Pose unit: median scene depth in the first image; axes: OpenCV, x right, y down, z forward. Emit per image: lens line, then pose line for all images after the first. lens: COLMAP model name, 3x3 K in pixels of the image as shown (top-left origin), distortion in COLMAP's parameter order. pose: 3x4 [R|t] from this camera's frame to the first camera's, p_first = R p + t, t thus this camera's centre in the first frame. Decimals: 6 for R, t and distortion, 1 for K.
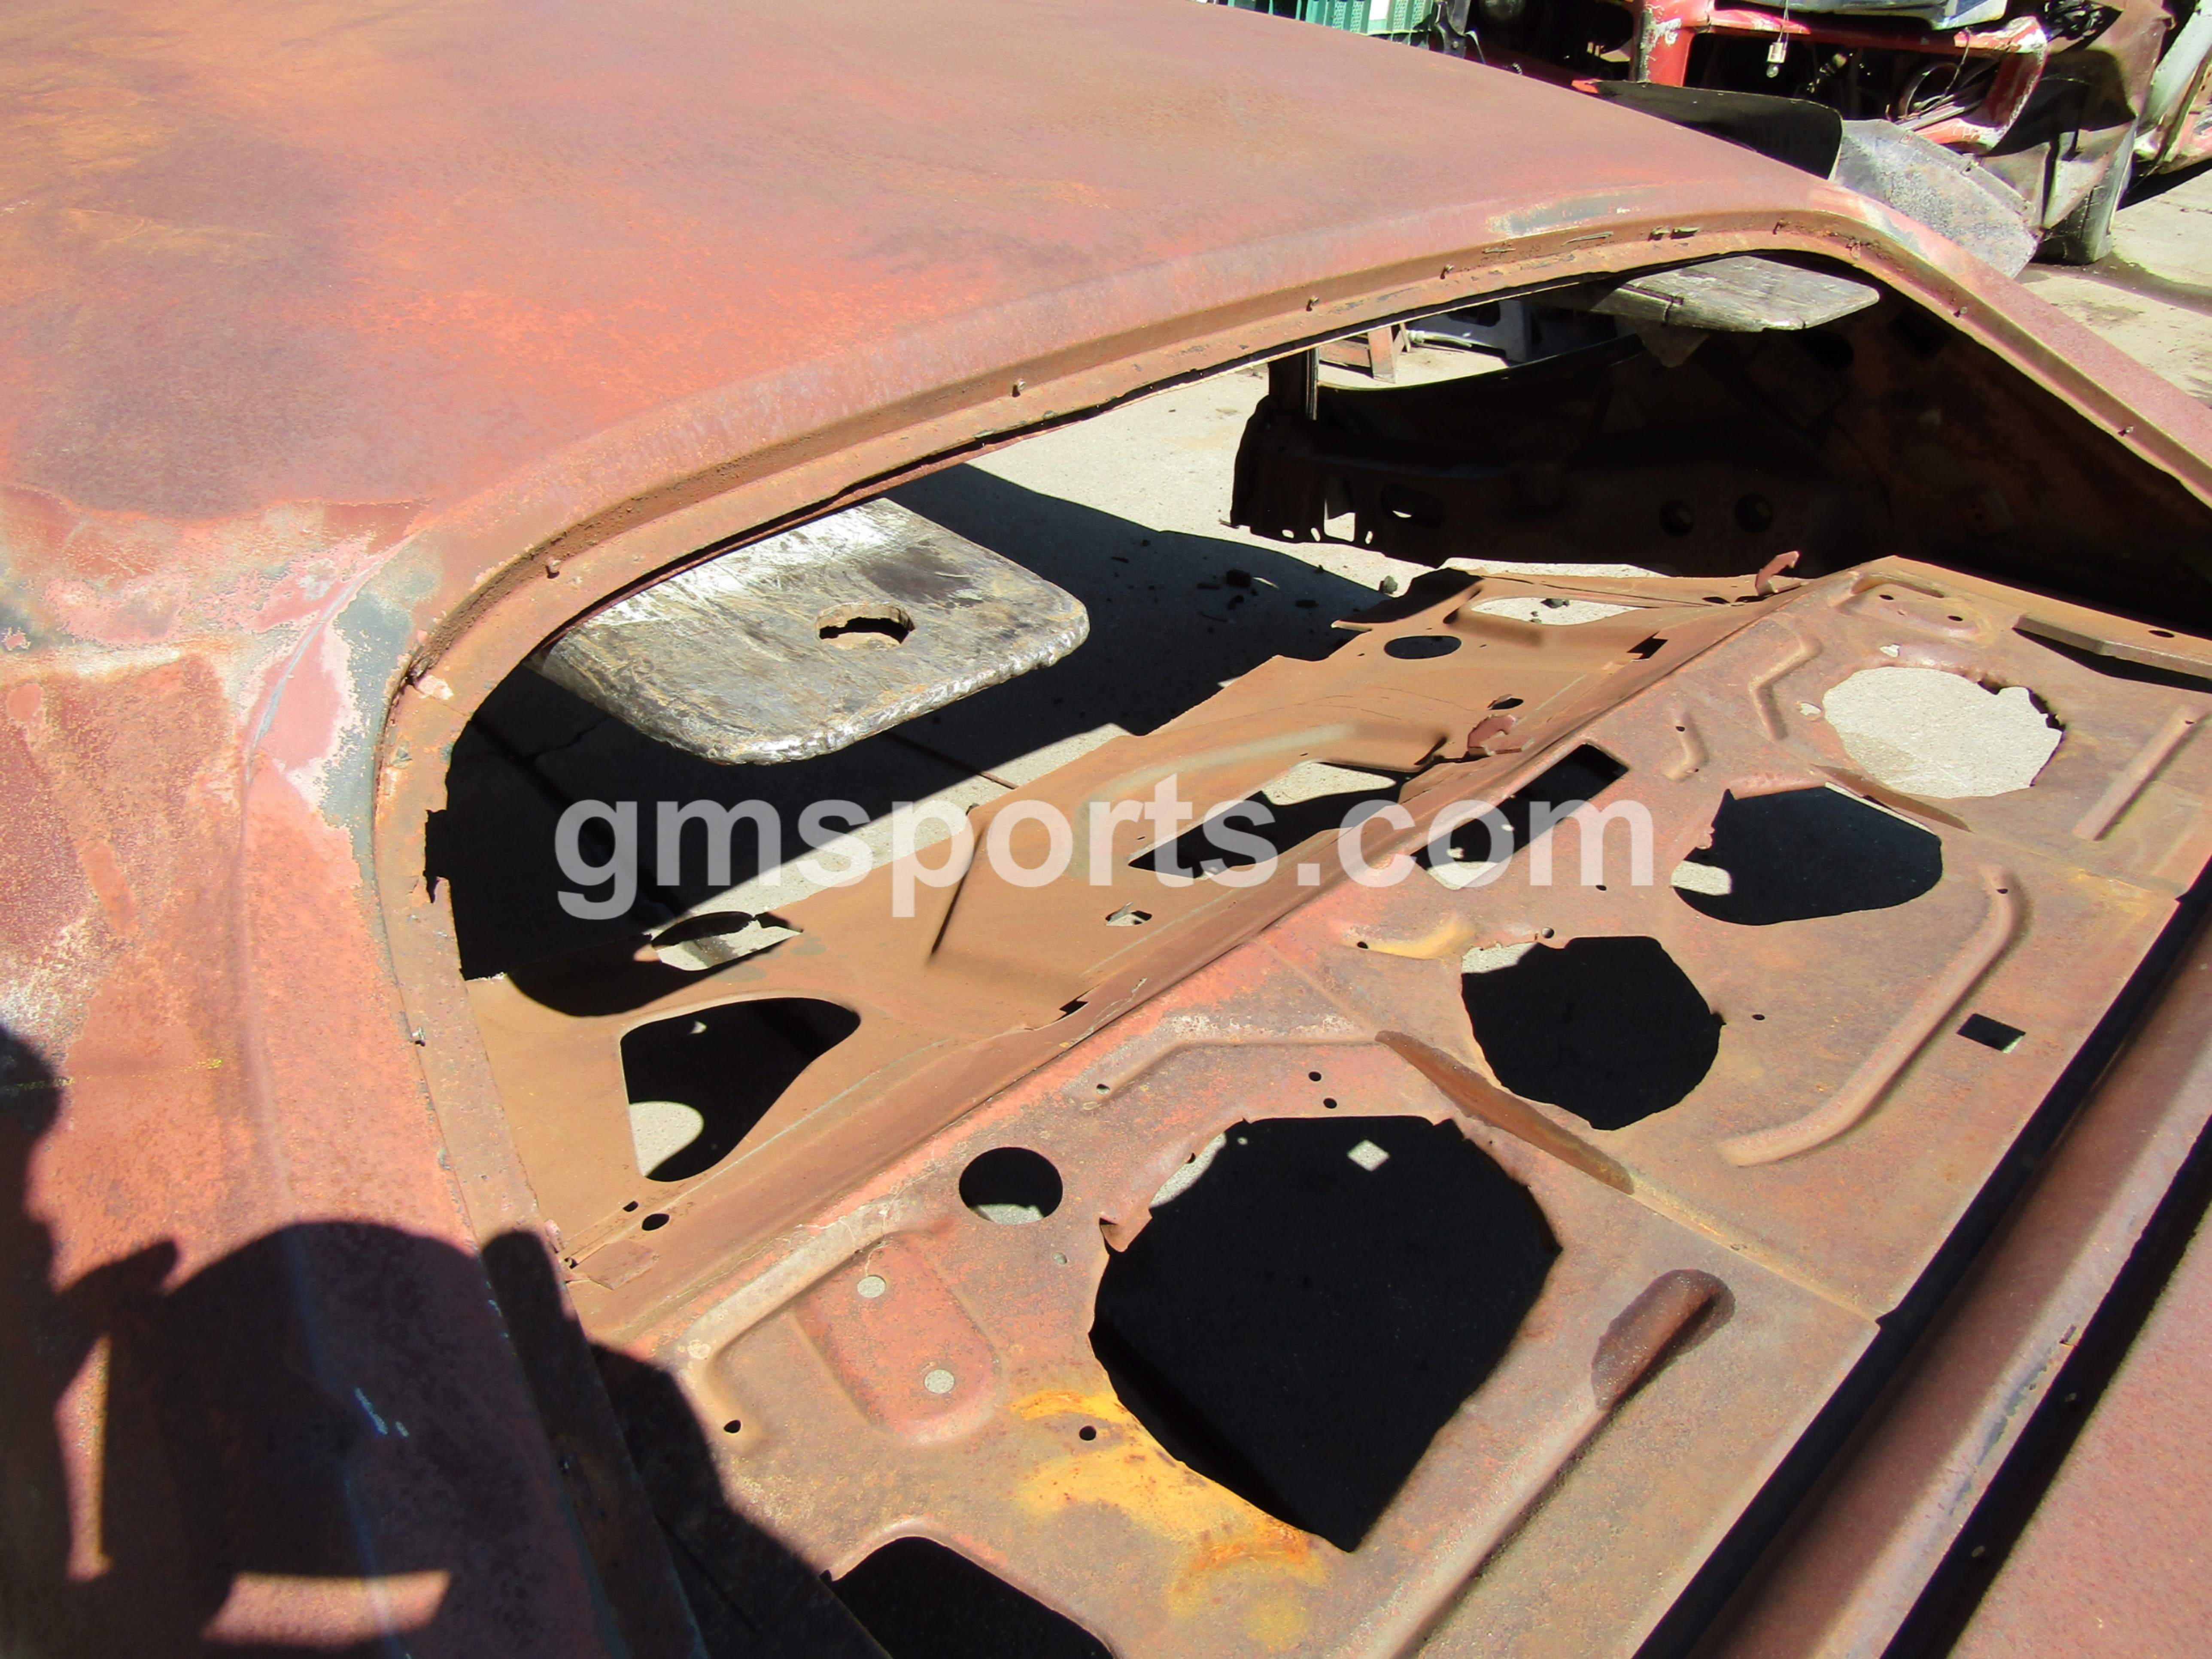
lens RADIAL K [[1577.3, 0, 1111.3], [0, 1577.3, 838.0], [0, 0, 1]] dist [-0.003223, -0.003514]
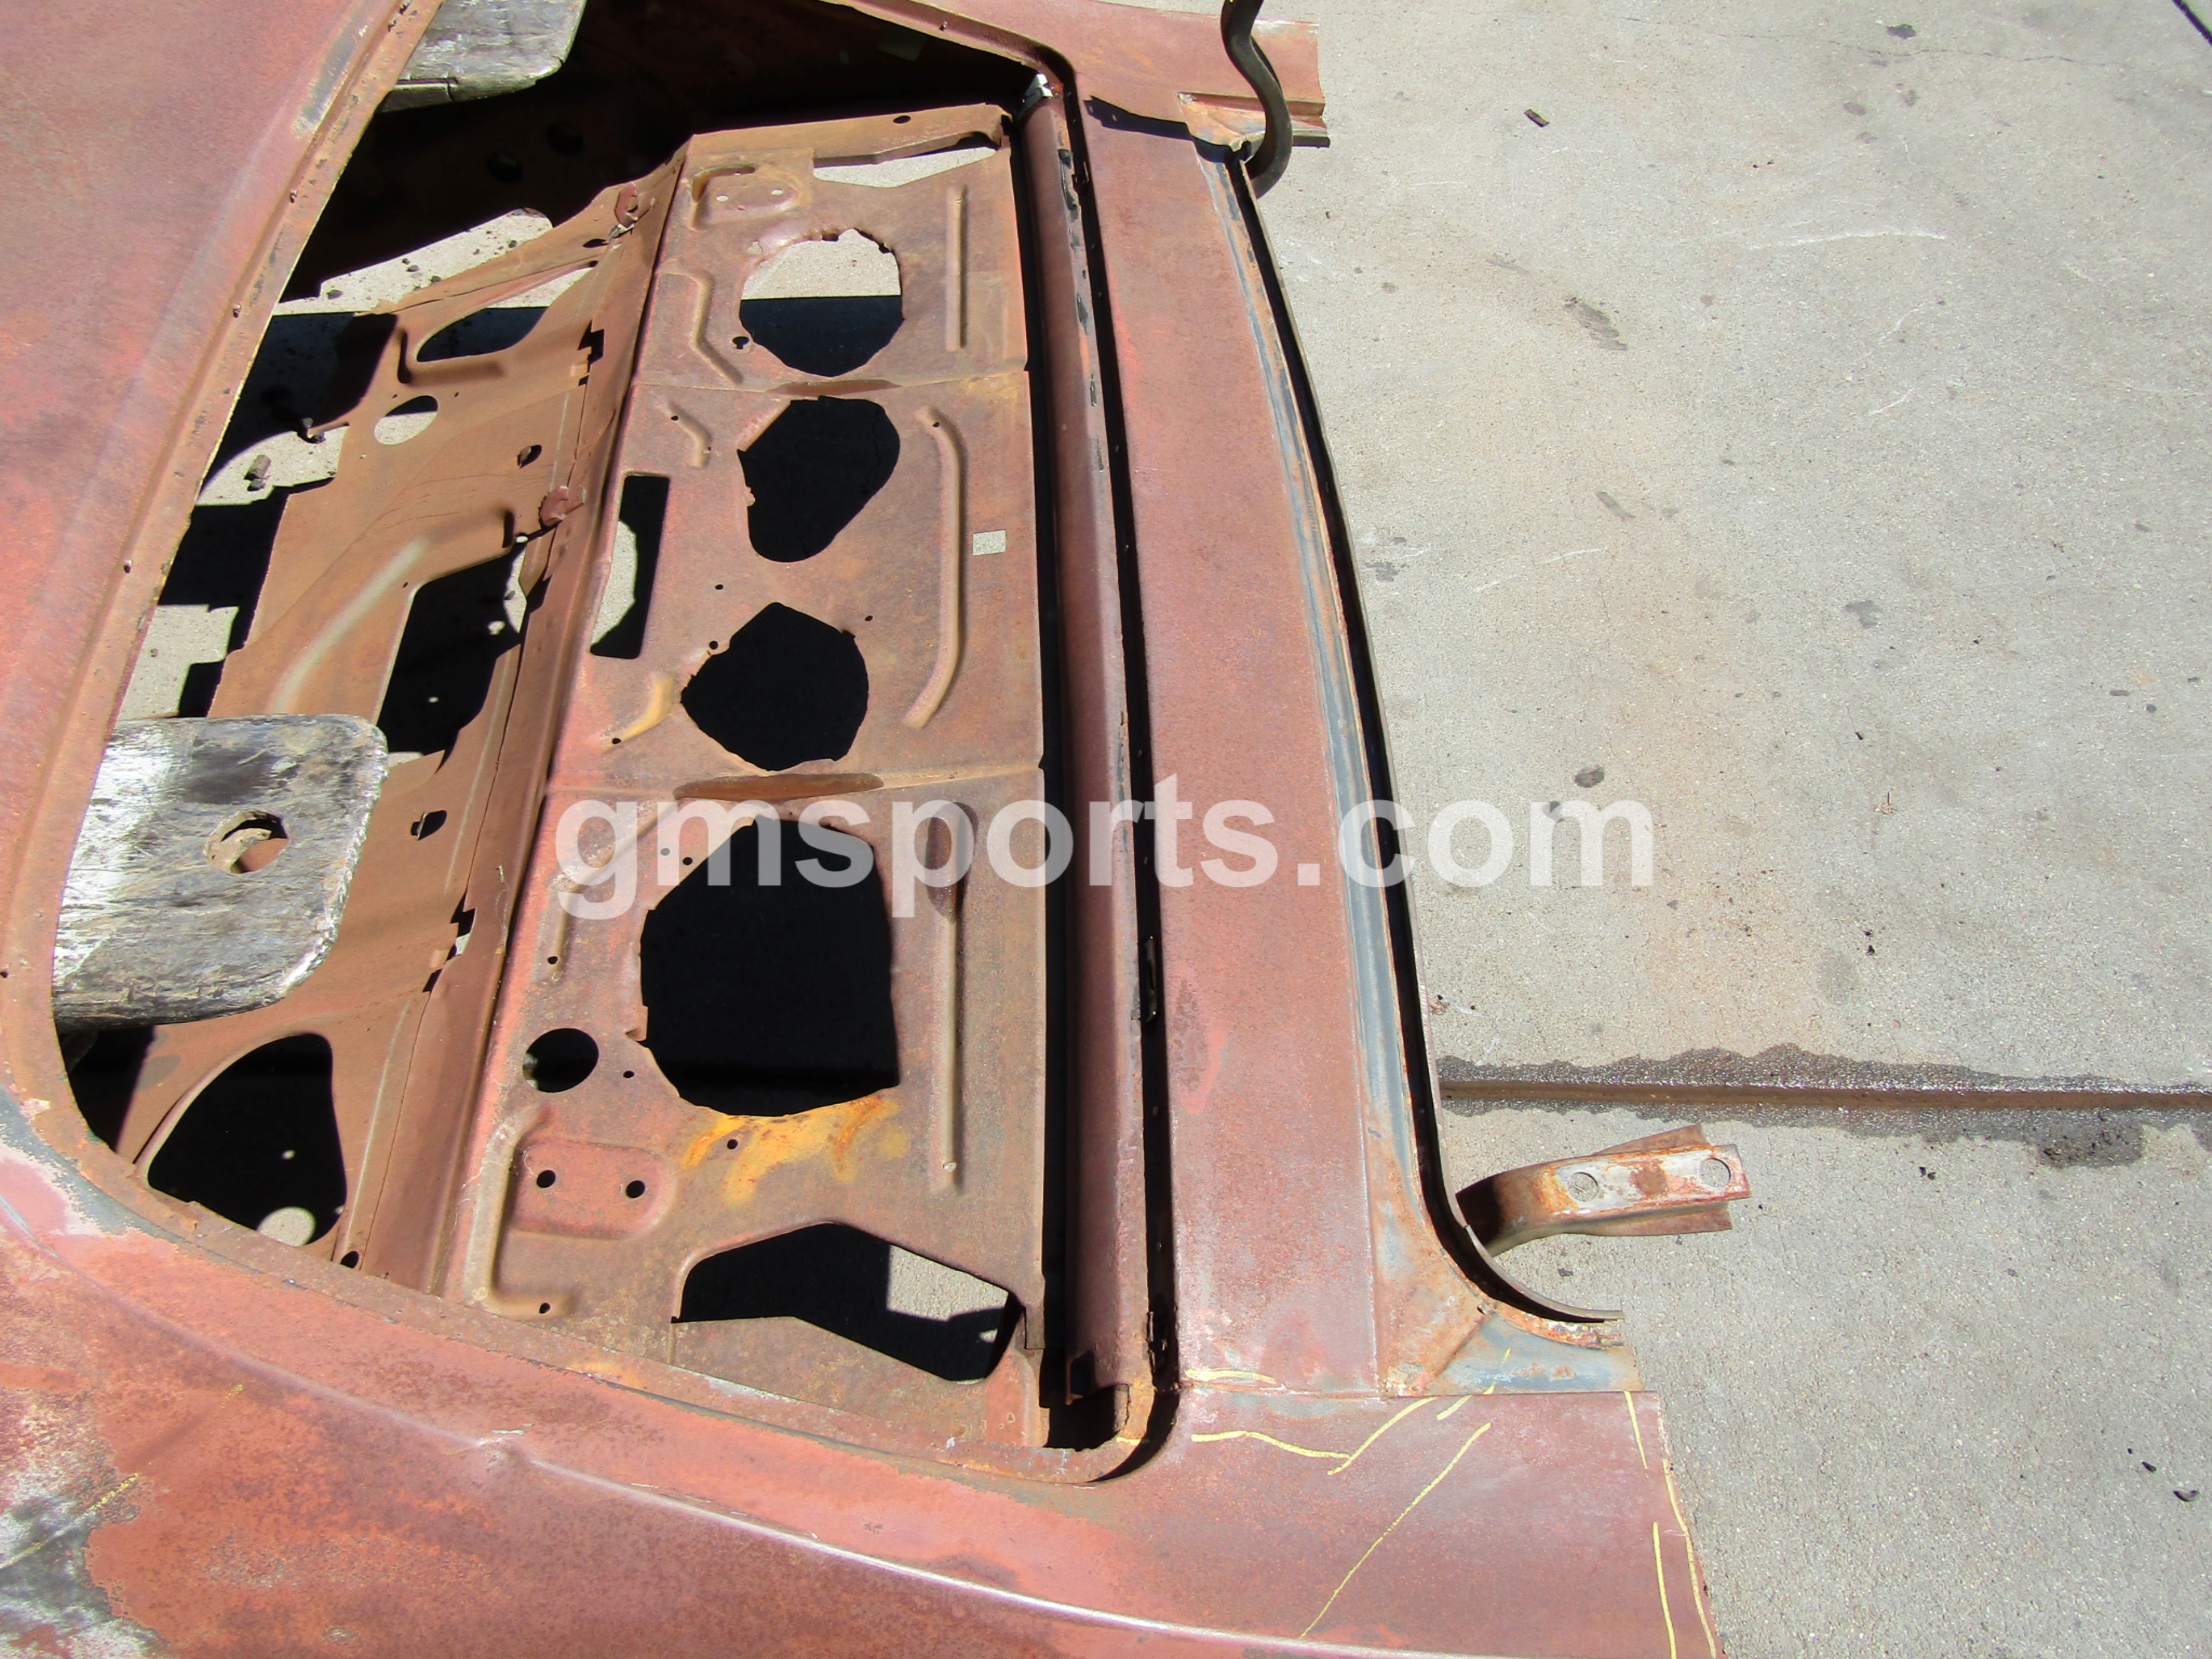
lens RADIAL K [[1577.3, 0, 1121.0], [0, 1577.3, 832.9], [0, 0, 1]] dist [-0.003223, -0.003514]
pose [[0.673855, -0.627231, 0.390515, -0.134792], [0.456454, 0.769010, 0.447519, -0.304329], [-0.581007, -0.123311, 0.804503, -0.357078]]
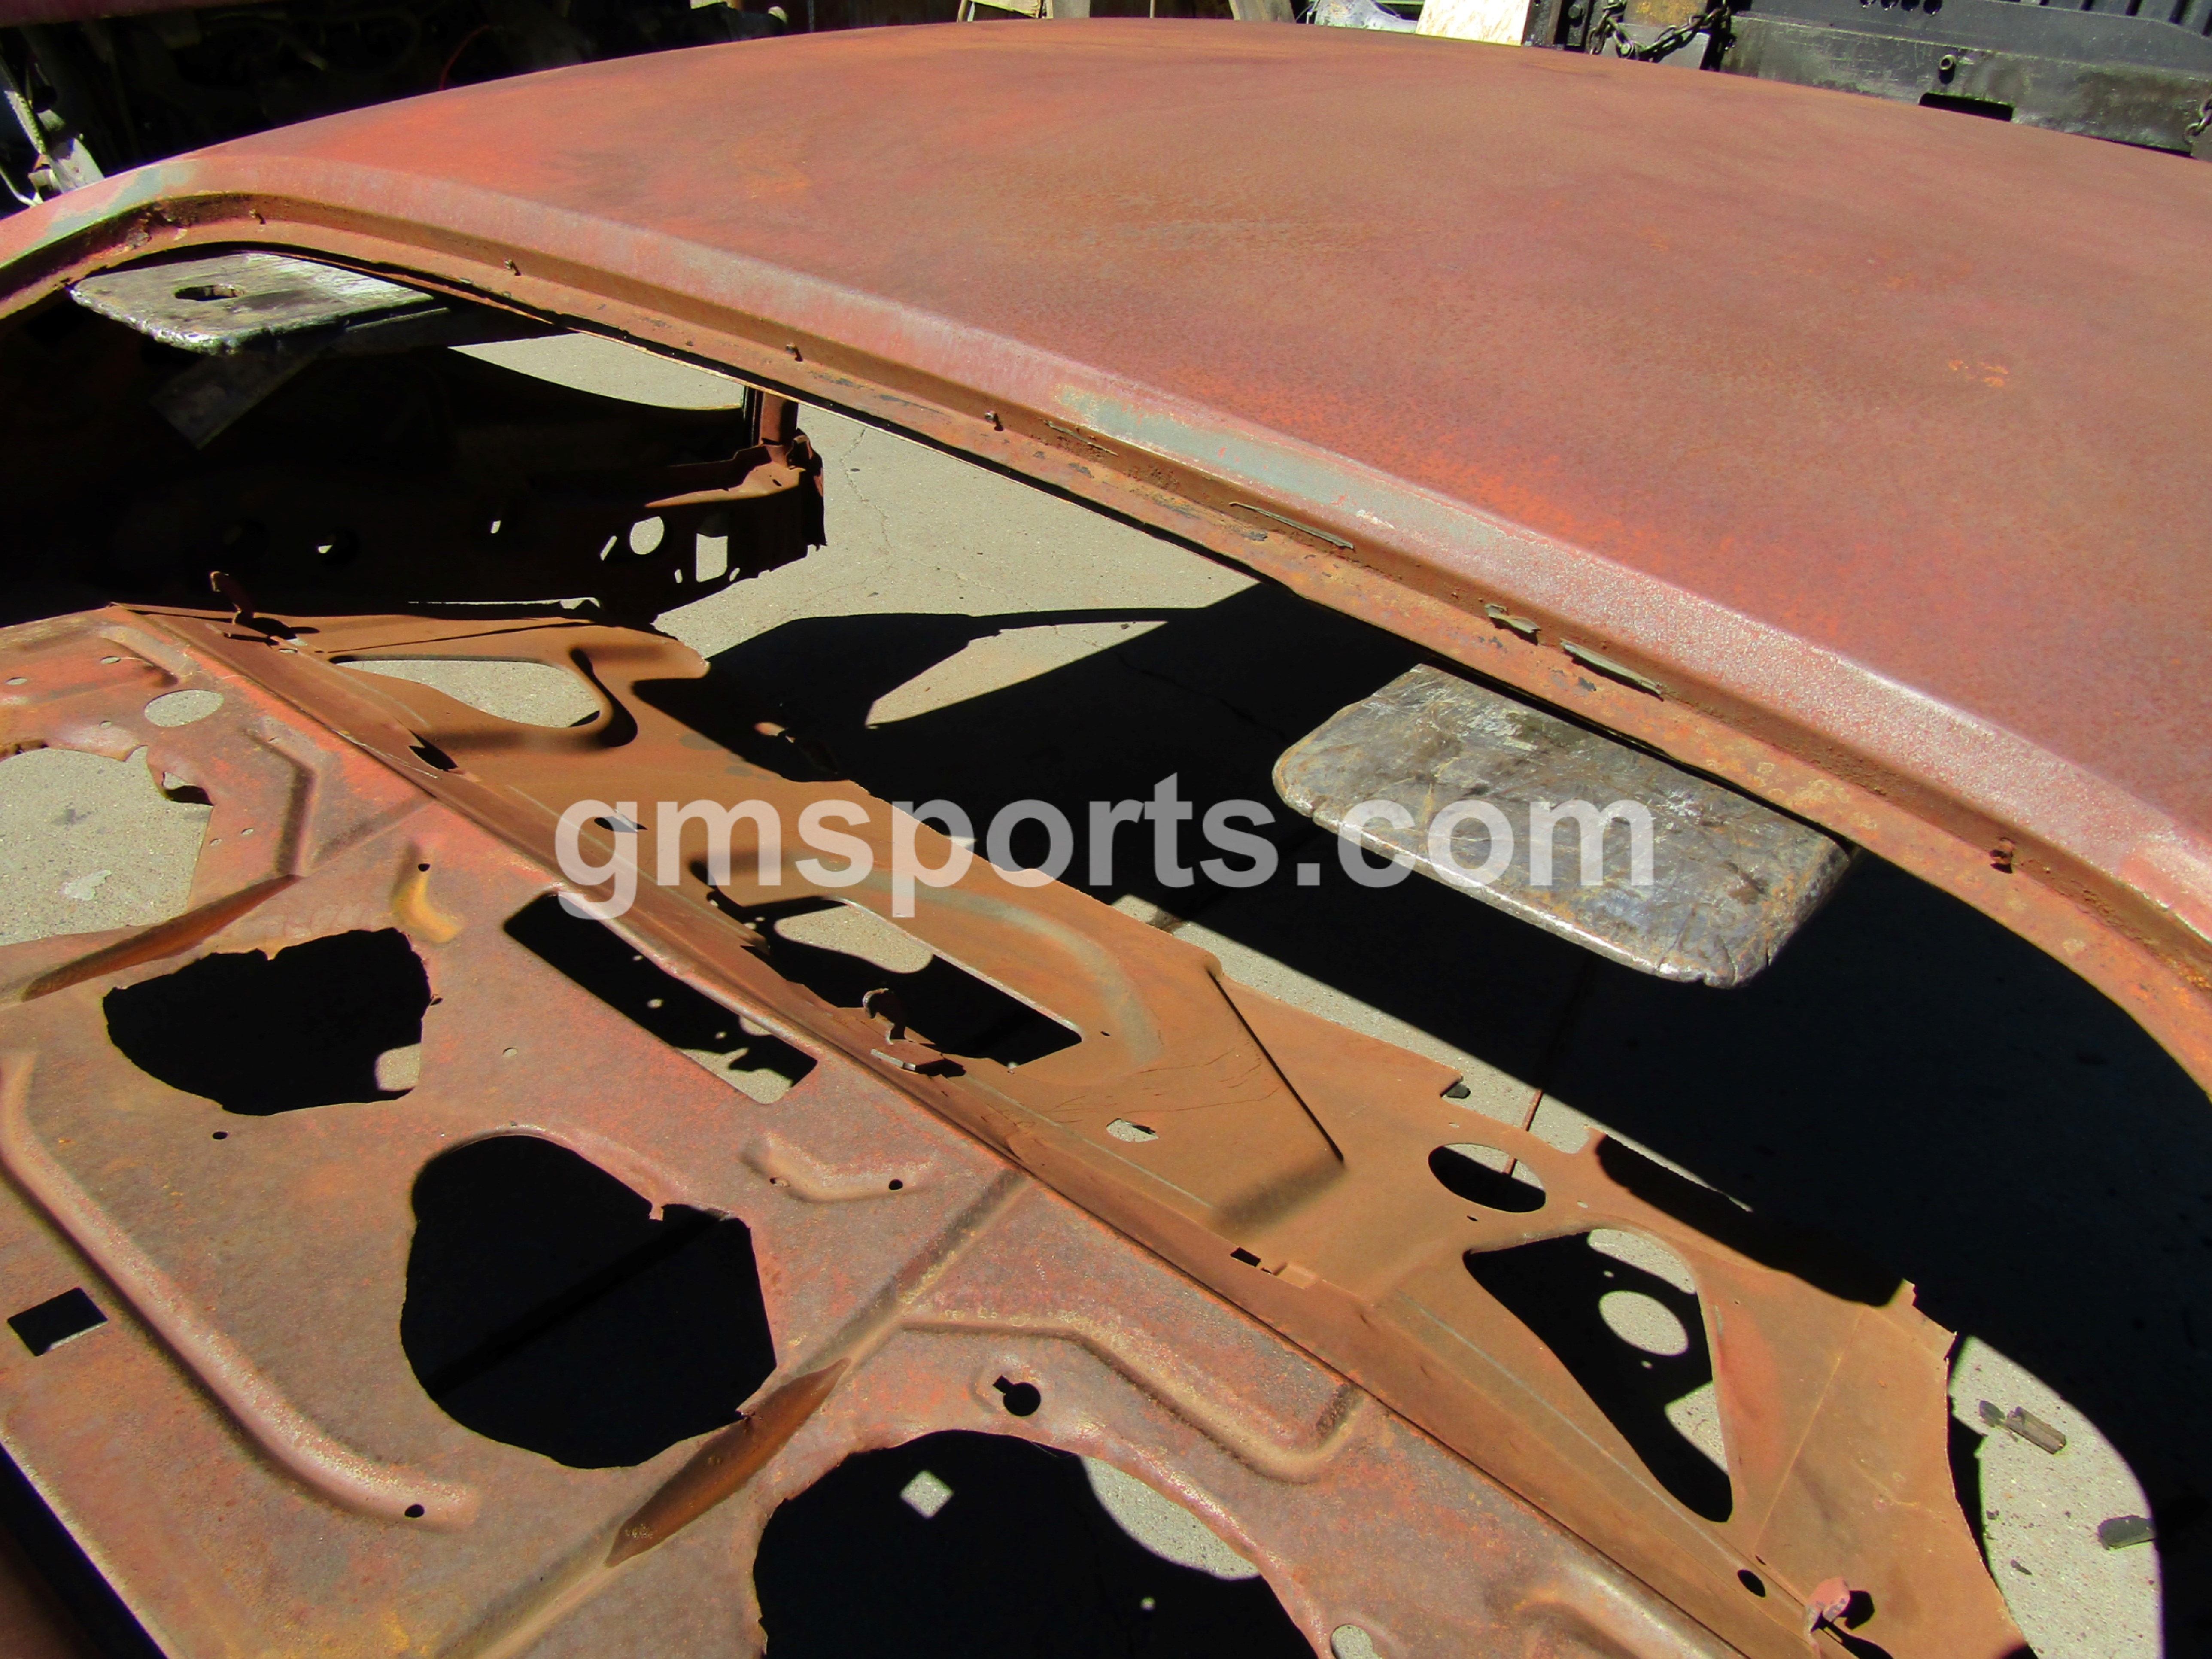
lens RADIAL K [[1577.3, 0, 1104.6], [0, 1577.3, 835.2], [0, 0, 1]] dist [-0.003223, -0.003514]
pose [[0.110479, 0.492400, -0.863329, 1.217564], [-0.603574, 0.723362, 0.335331, -0.628454], [0.789616, 0.484036, 0.377116, 1.067966]]
